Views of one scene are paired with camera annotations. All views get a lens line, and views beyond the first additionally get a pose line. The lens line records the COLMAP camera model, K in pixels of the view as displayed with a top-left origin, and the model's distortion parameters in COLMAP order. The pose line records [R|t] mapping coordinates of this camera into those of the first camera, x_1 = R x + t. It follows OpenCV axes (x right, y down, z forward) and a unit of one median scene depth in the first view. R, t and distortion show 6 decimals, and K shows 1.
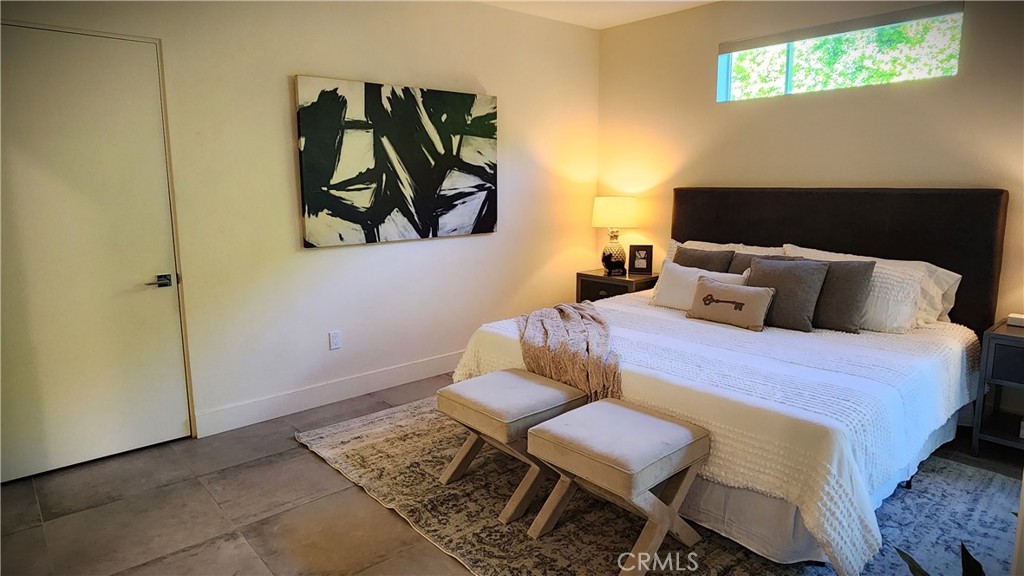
lens RADIAL K [[611.6, 0, 512.0], [0, 611.6, 288.0], [0, 0, 1]] dist [0.000799, -0.002346]
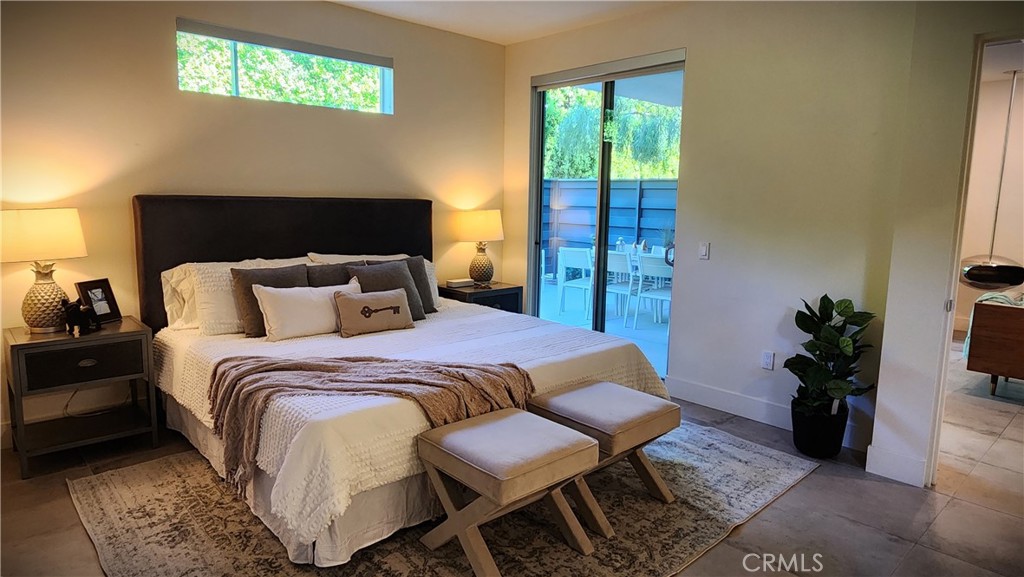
lens RADIAL K [[611.6, 0, 512.0], [0, 611.6, 288.5], [0, 0, 1]] dist [0.000799, -0.002346]
pose [[-0.025454, -0.138027, 0.990101, -0.567786], [0.154223, 0.978023, 0.140308, -0.104177], [-0.987708, 0.156268, -0.003608, 0.680442]]
